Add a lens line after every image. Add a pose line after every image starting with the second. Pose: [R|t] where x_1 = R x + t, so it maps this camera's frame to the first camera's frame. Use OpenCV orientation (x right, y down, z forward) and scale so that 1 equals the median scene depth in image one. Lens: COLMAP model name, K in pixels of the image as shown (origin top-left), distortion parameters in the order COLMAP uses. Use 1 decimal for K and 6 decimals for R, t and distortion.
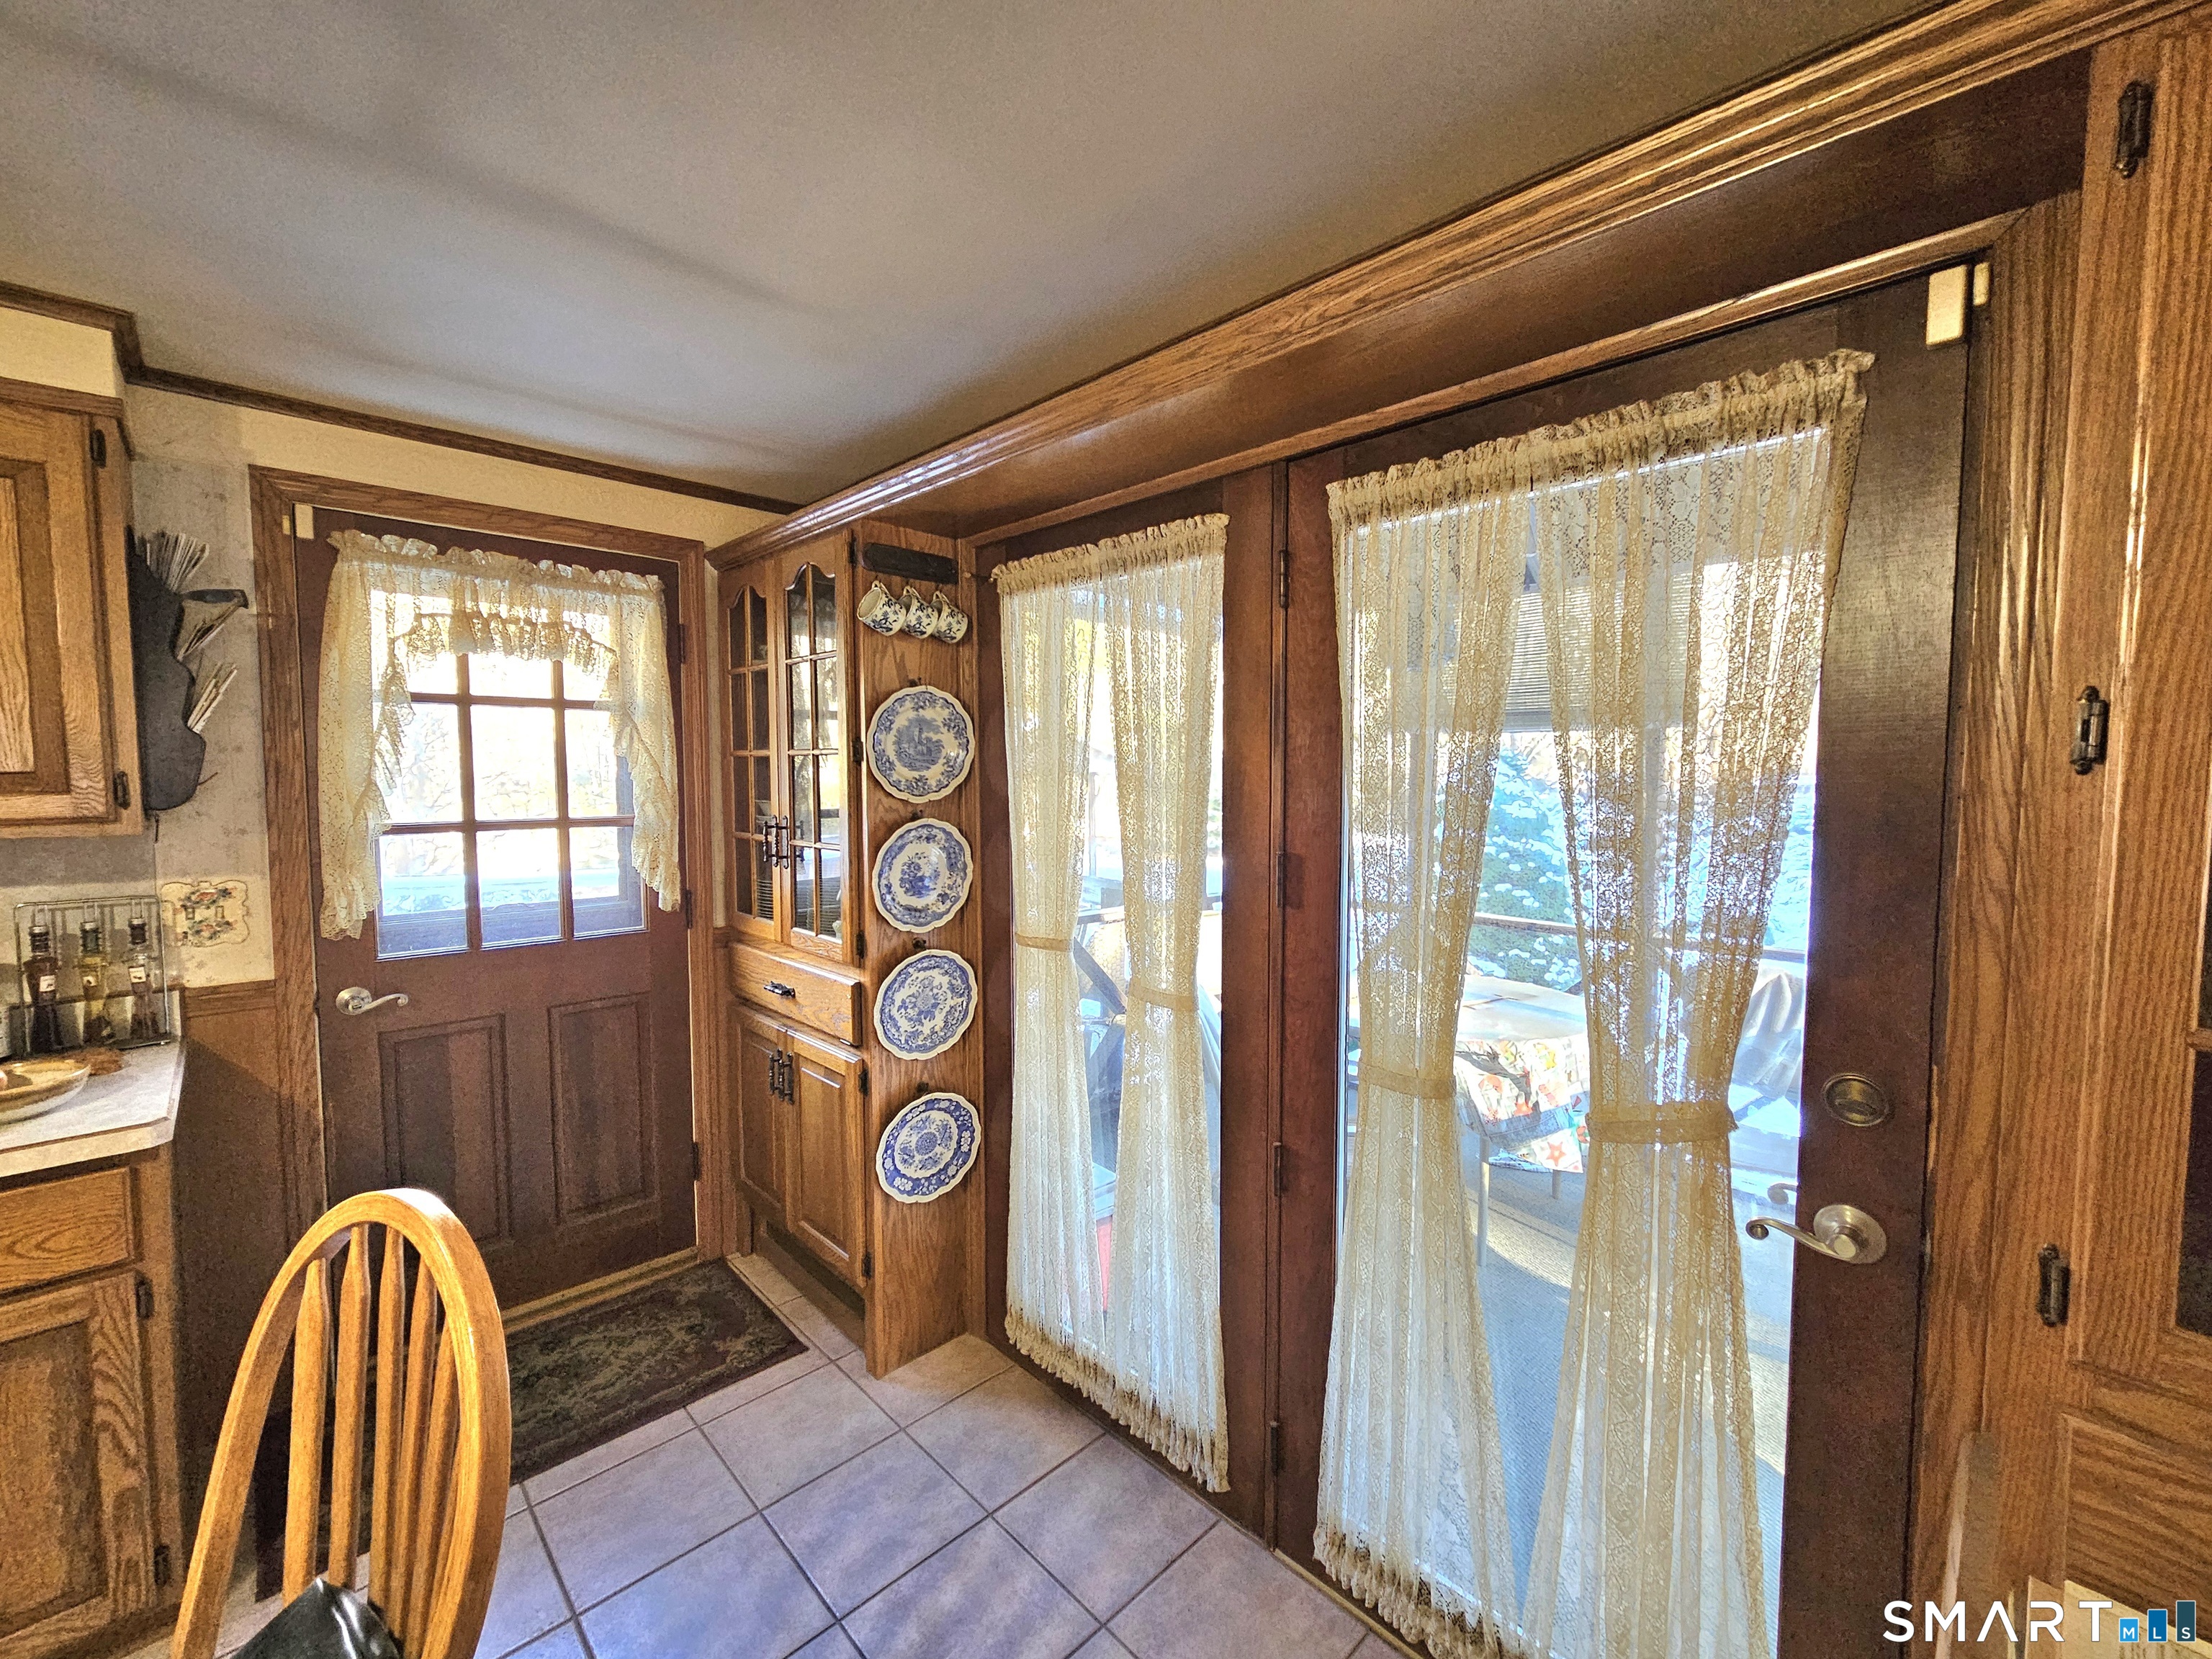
lens RADIAL K [[912.7, 0, 1105.9], [0, 912.7, 825.1], [0, 0, 1]] dist [-0.000352, -0.000409]
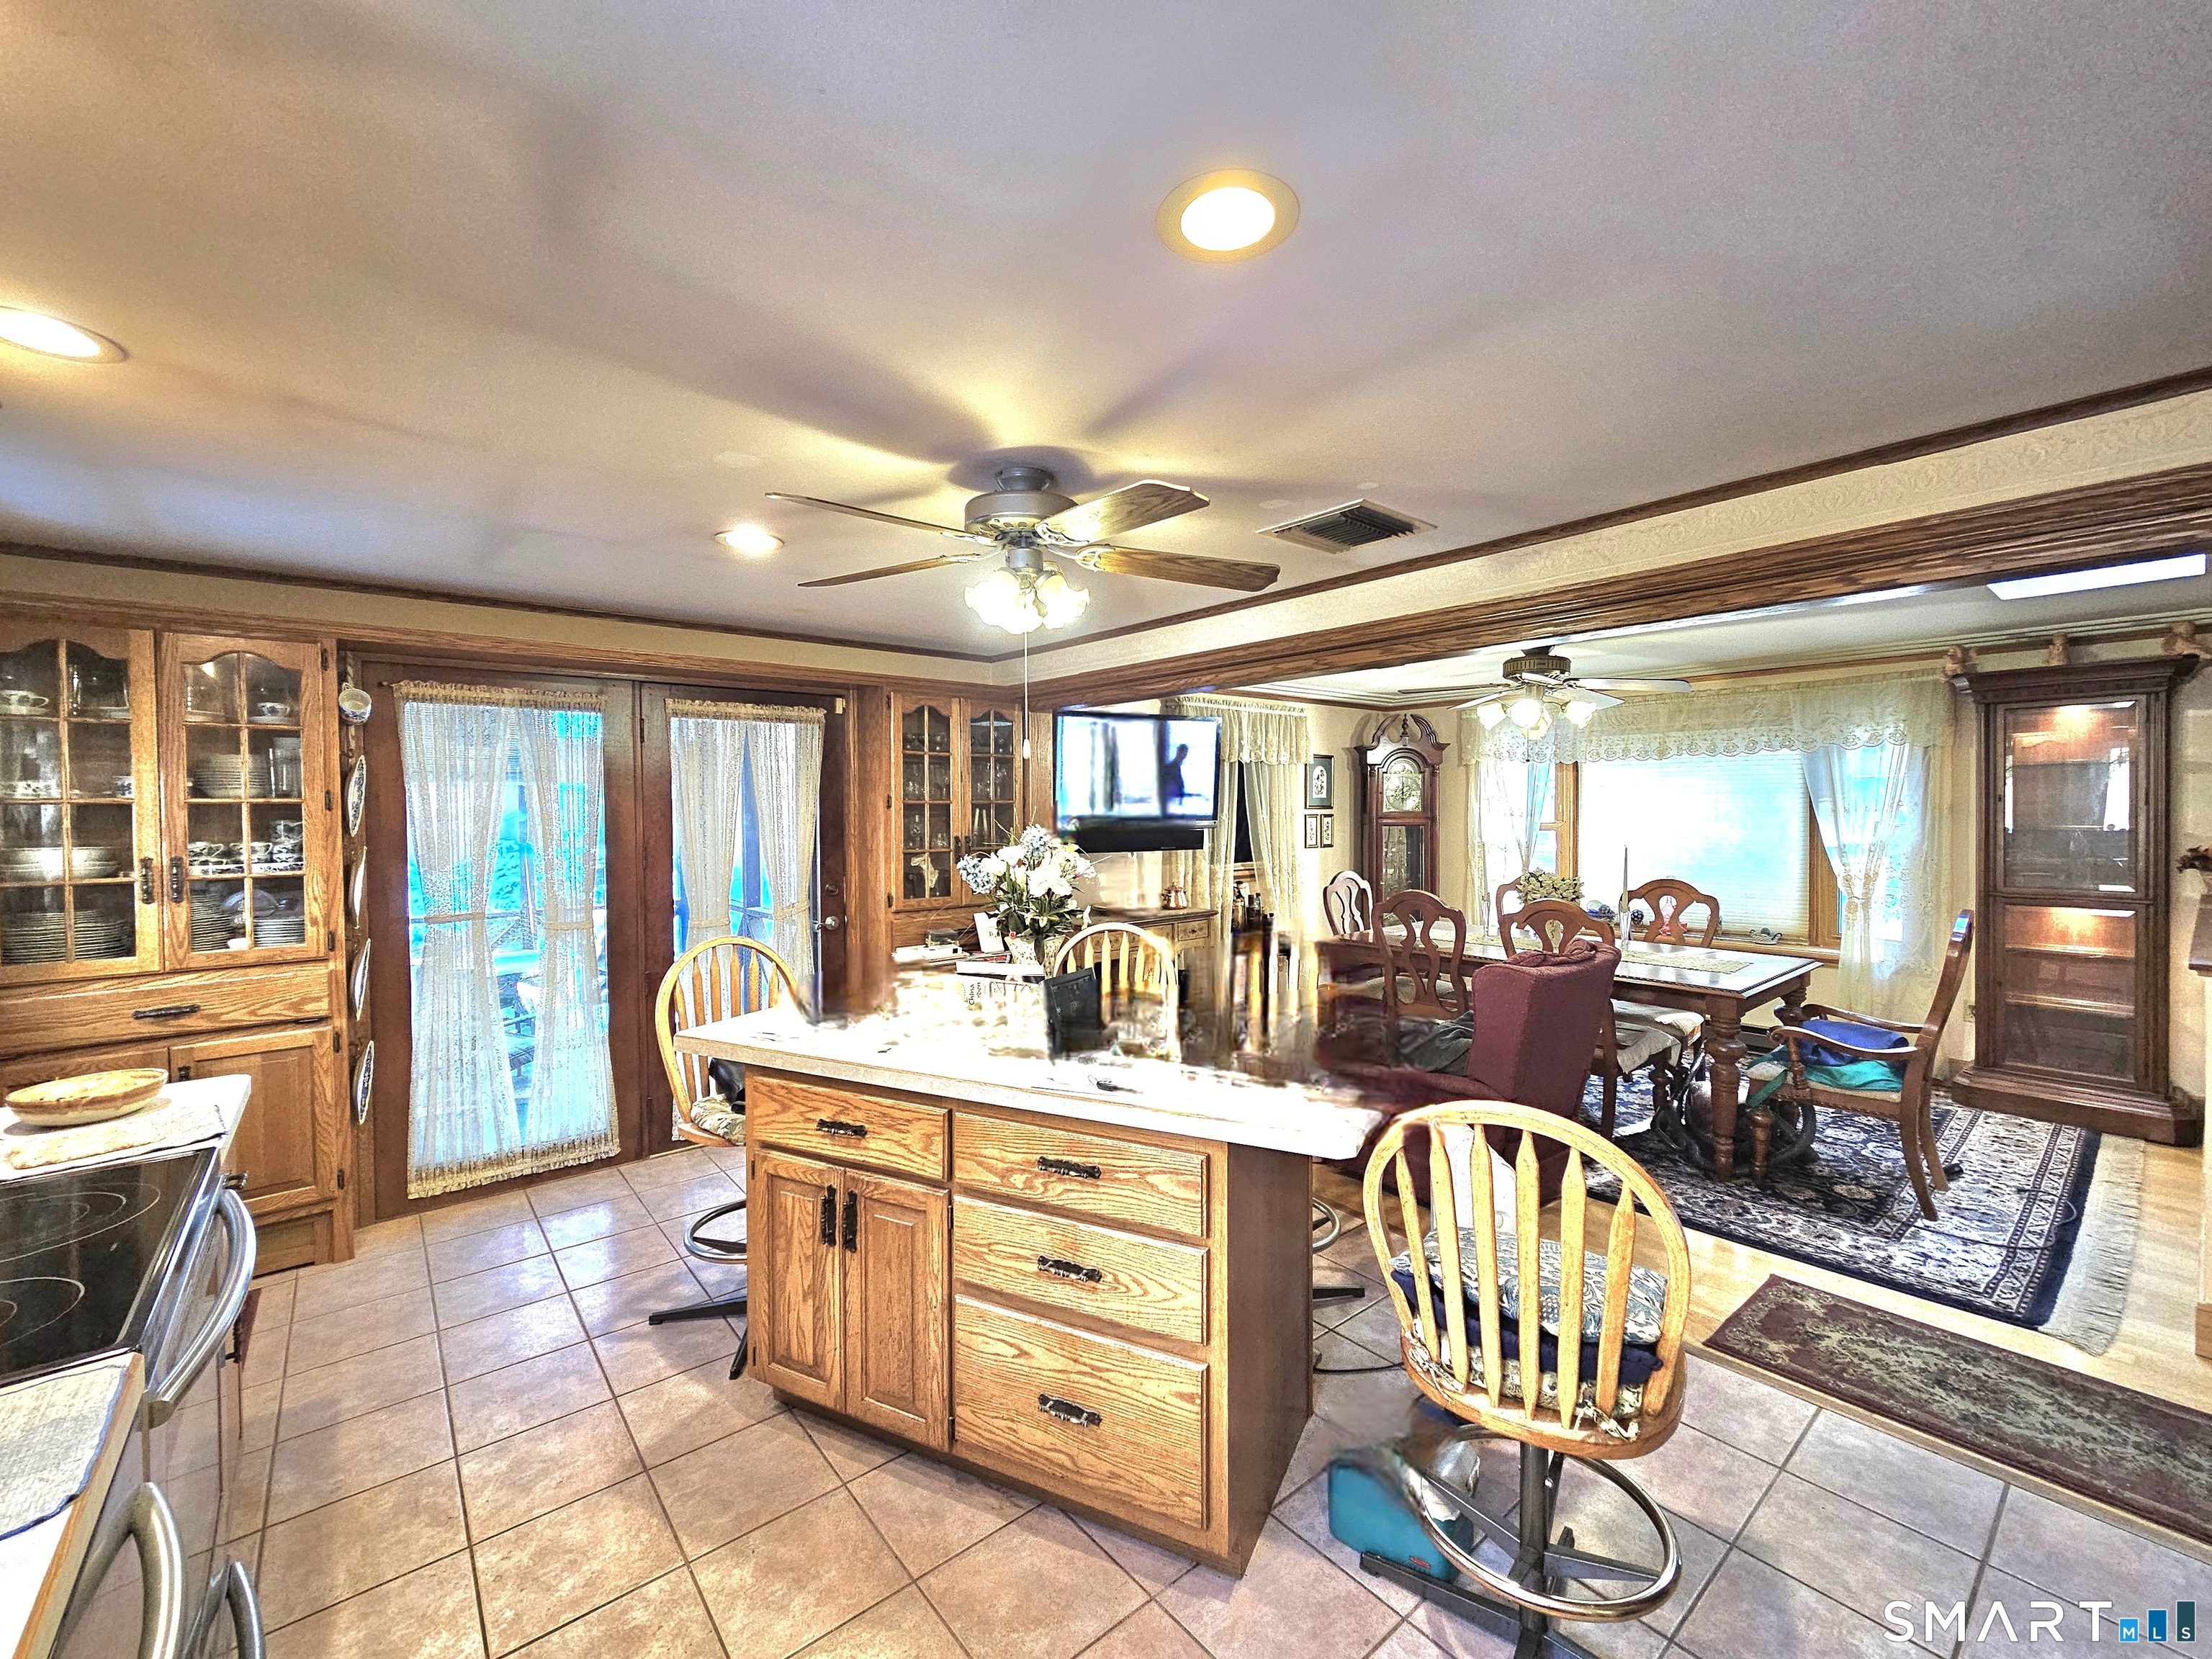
lens RADIAL K [[912.7, 0, 1105.9], [0, 912.7, 825.1], [0, 0, 1]] dist [-0.000352, -0.000409]
pose [[0.075003, -0.029078, 0.996759, -1.443870], [0.068042, 0.997394, 0.023977, 0.002578], [-0.994859, 0.066023, 0.076786, -0.260304]]
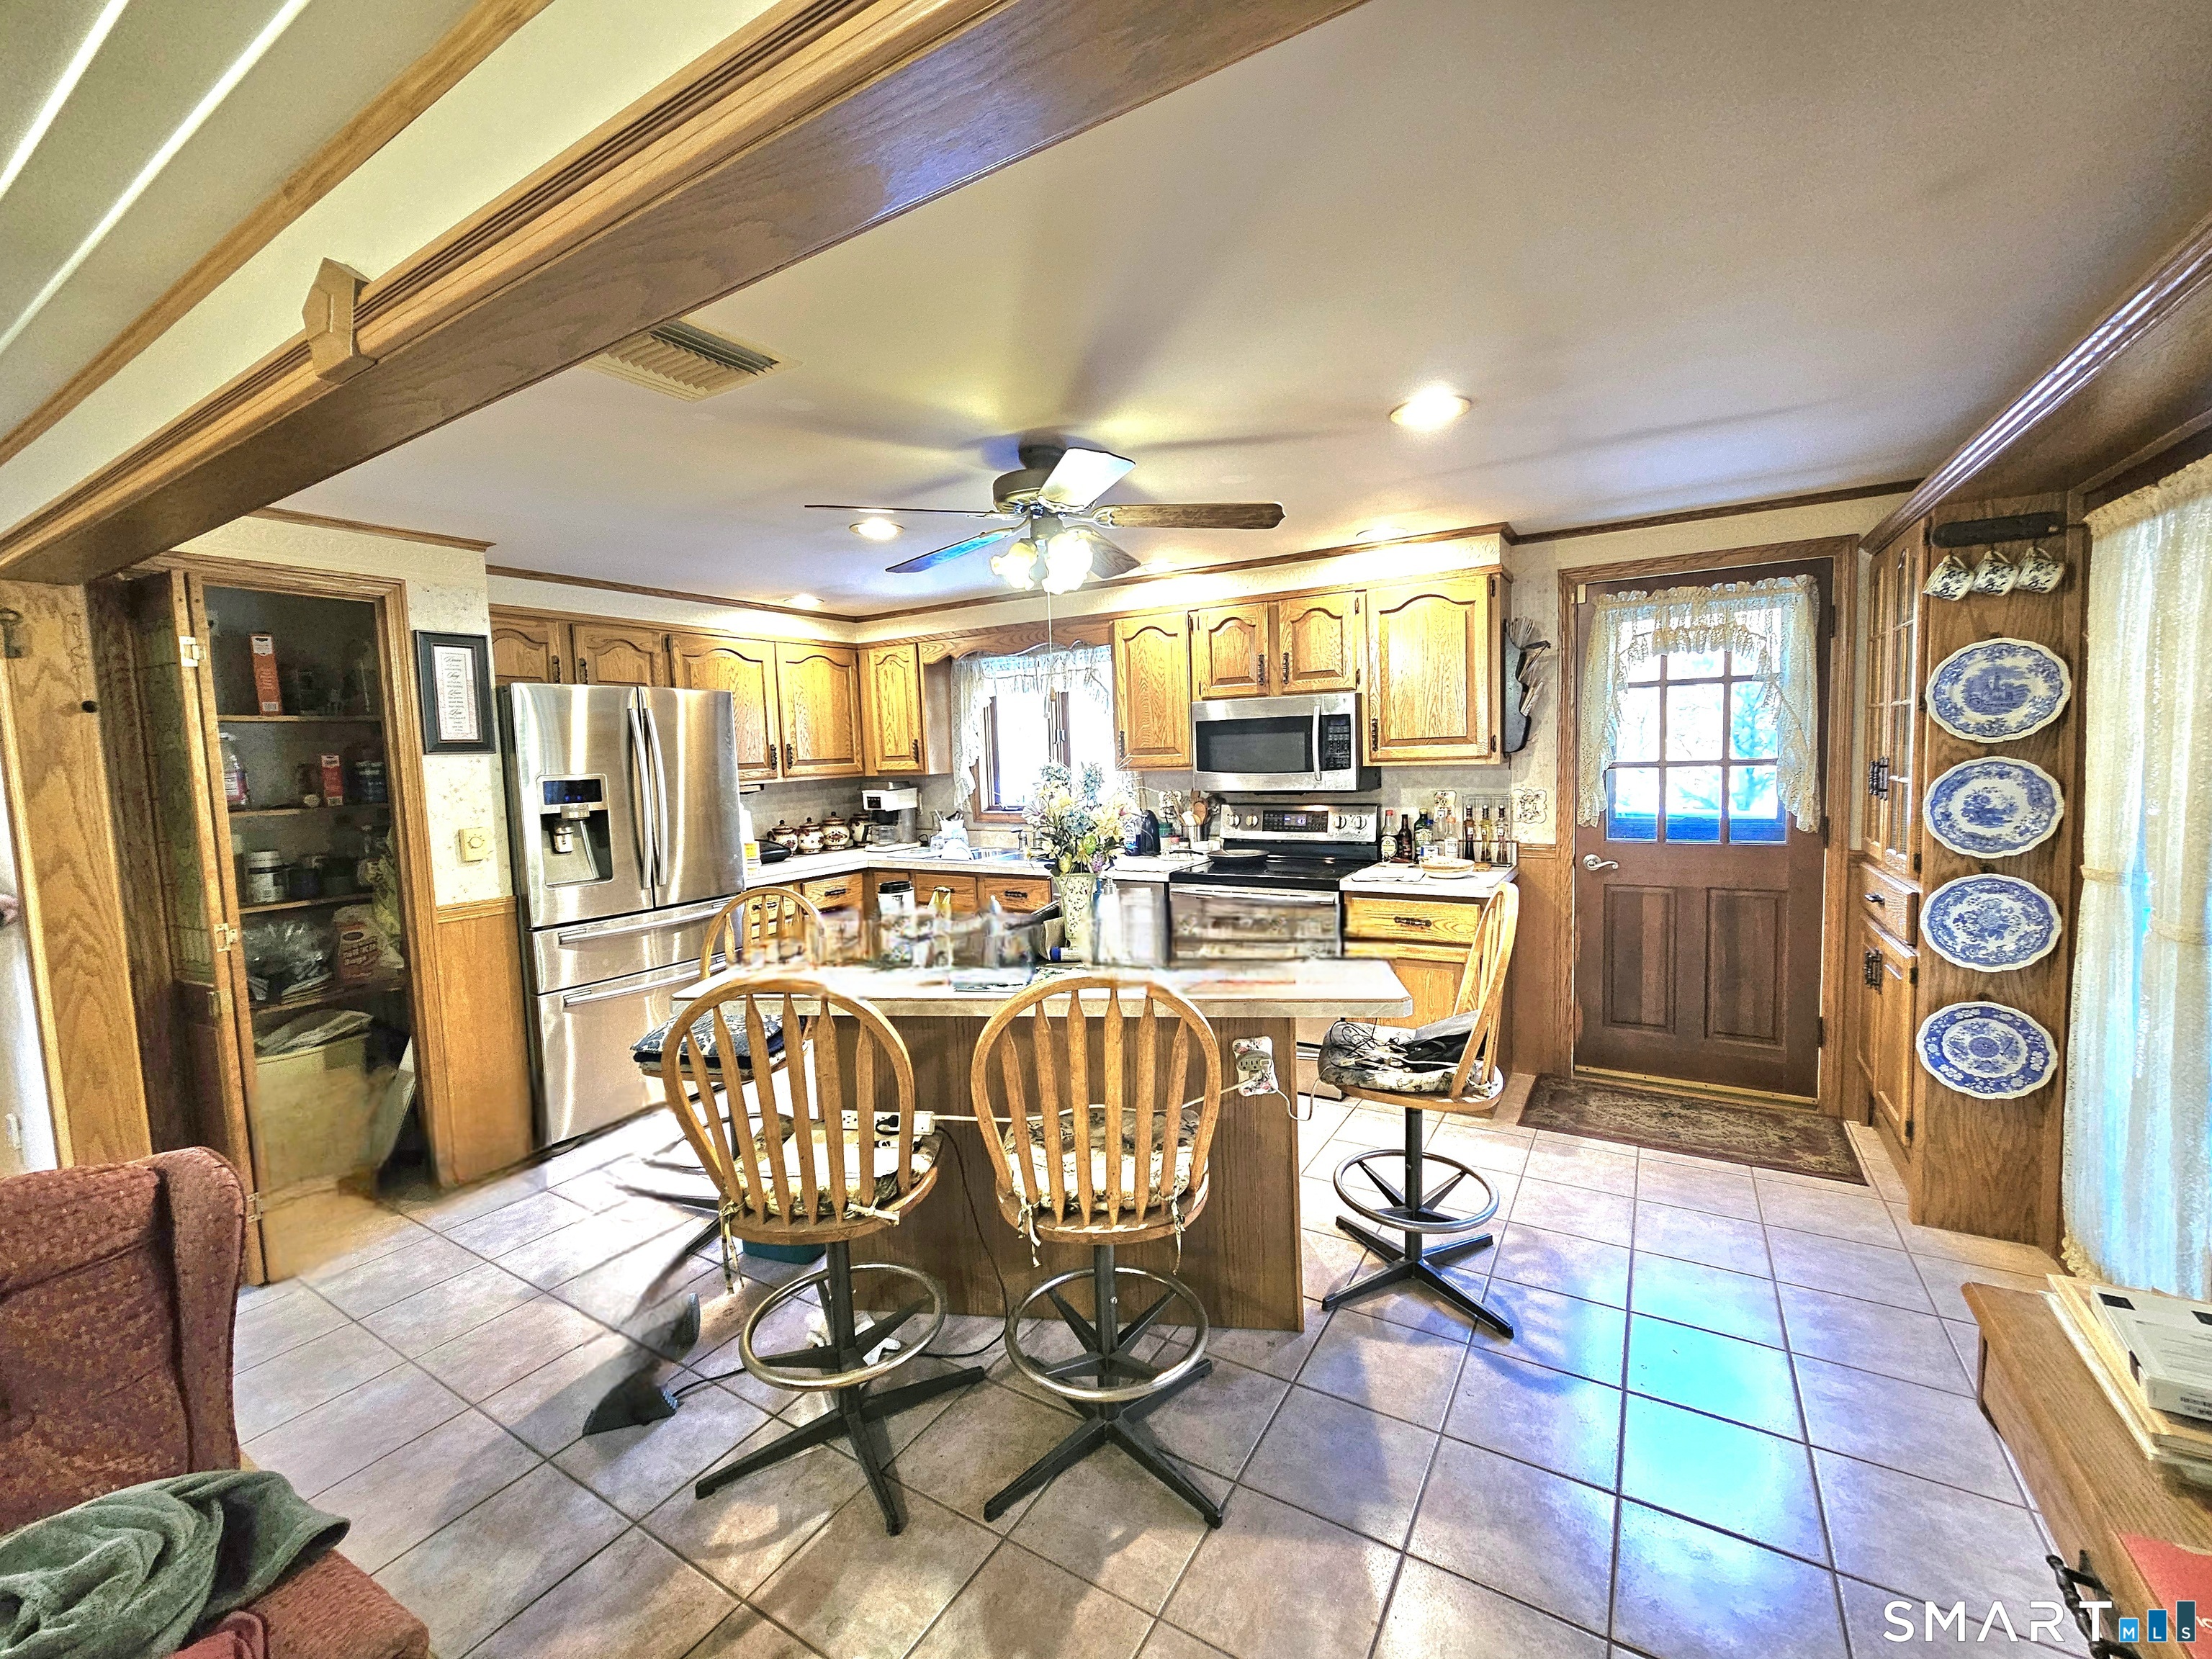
lens RADIAL K [[912.7, 0, 1105.9], [0, 912.7, 825.1], [0, 0, 1]] dist [-0.000352, -0.000409]
pose [[0.250465, 0.065464, -0.965910, 0.609834], [-0.023018, 0.997832, 0.061659, 0.032221], [0.967852, 0.006790, 0.251429, -0.335837]]
